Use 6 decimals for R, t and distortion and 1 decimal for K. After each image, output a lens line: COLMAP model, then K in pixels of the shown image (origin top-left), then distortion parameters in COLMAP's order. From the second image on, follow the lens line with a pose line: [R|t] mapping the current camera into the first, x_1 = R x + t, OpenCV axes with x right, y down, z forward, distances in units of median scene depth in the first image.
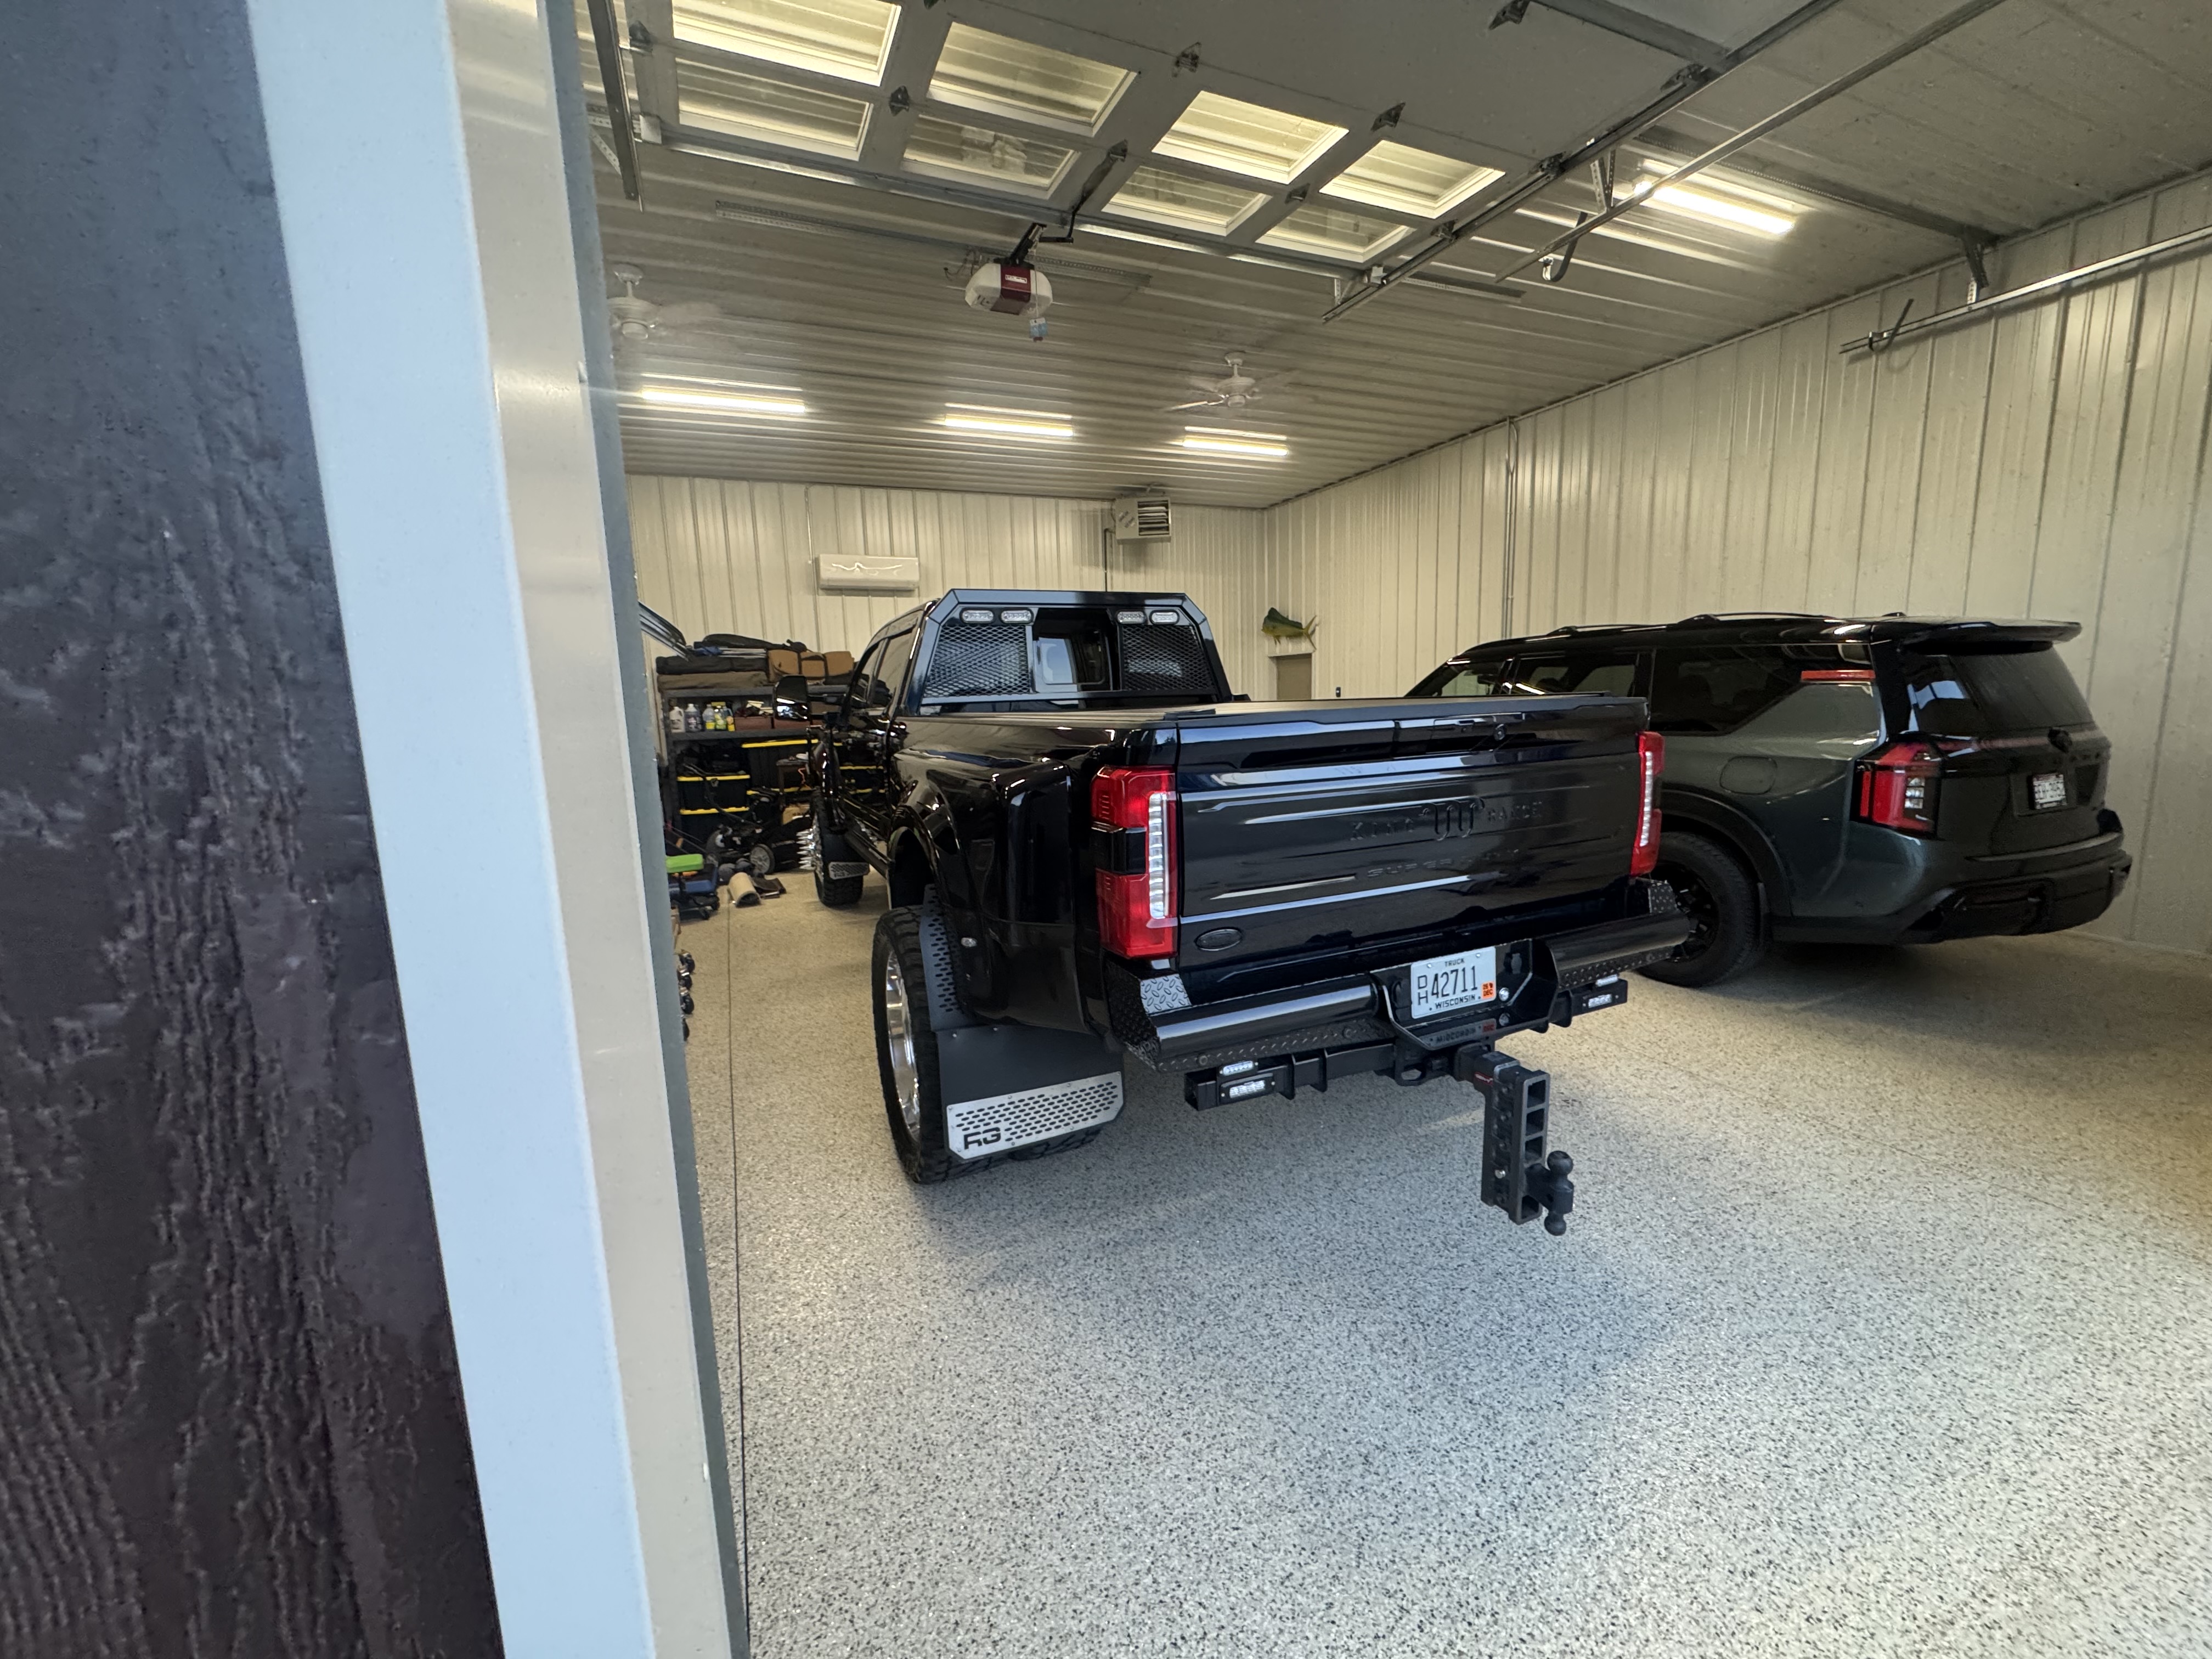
lens RADIAL K [[877.7, 0, 1106.0], [0, 877.7, 829.5], [0, 0, 1]] dist [-0.003373, -0.000174]
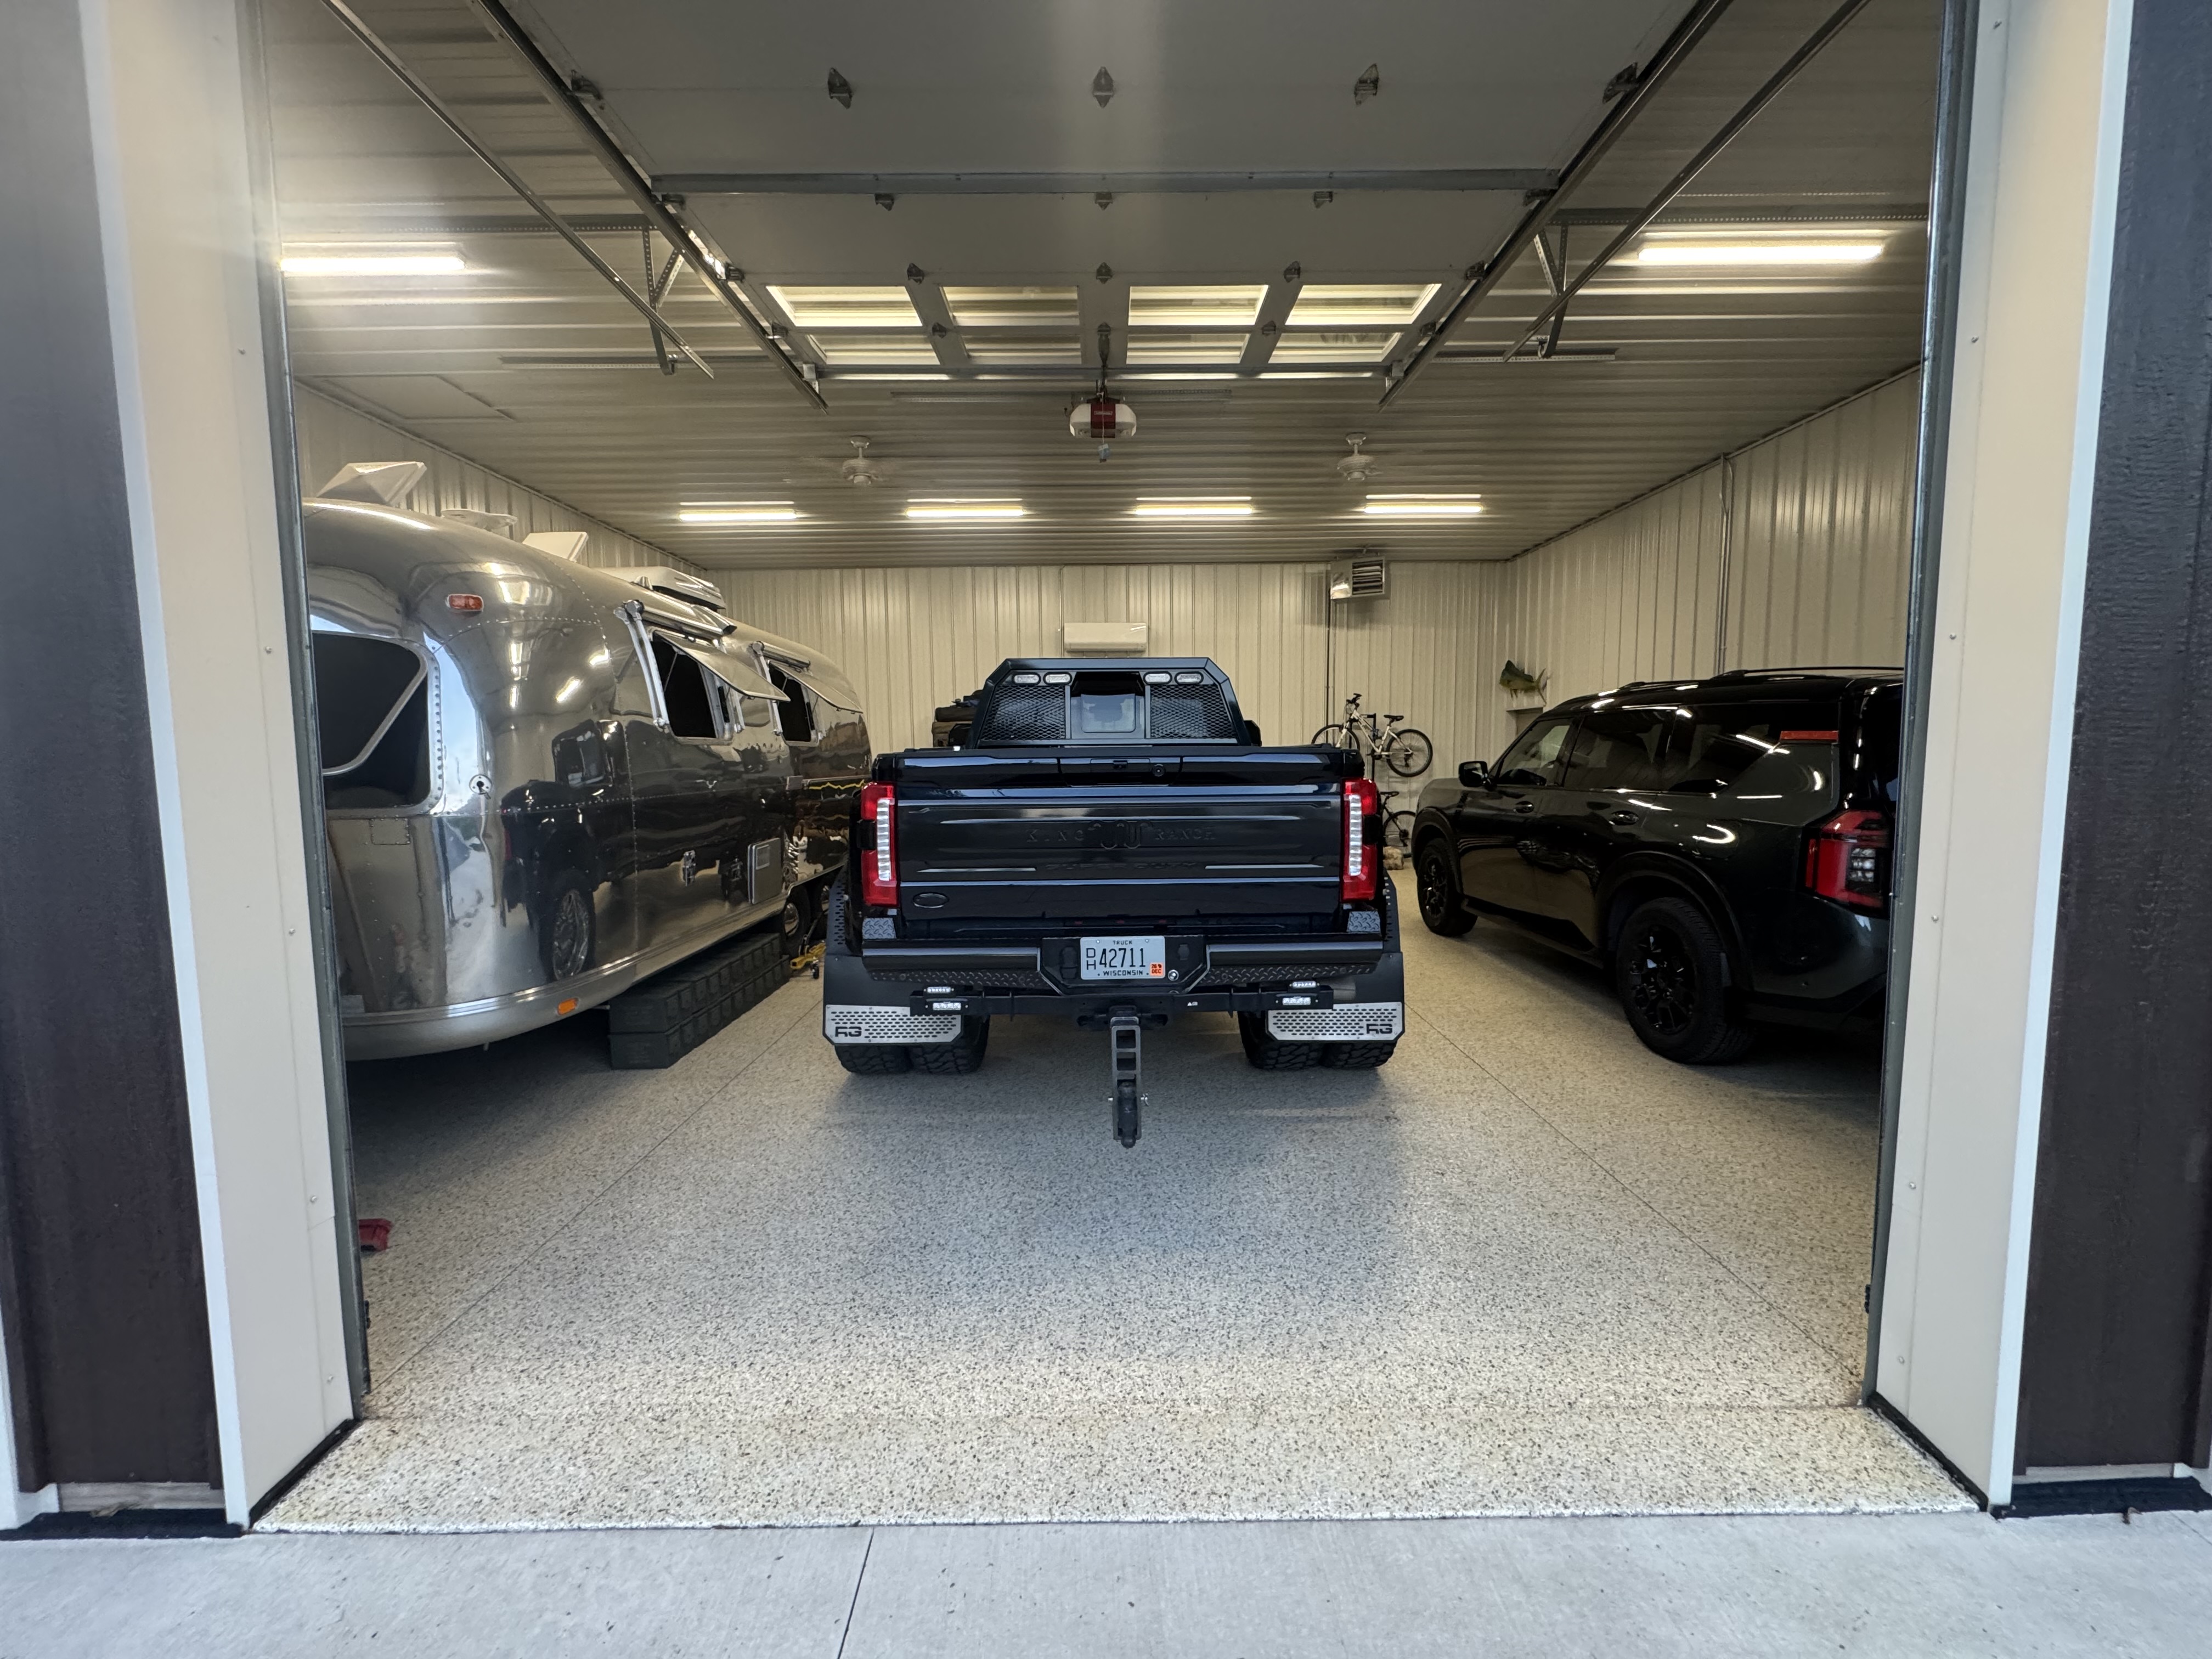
lens RADIAL K [[877.7, 0, 1106.0], [0, 877.7, 829.5], [0, 0, 1]] dist [-0.003373, -0.000174]
pose [[0.918486, 0.059877, -0.390893, 0.546738], [-0.081838, 0.995853, -0.039750, 0.022450], [0.386892, 0.068500, 0.919577, -0.147973]]
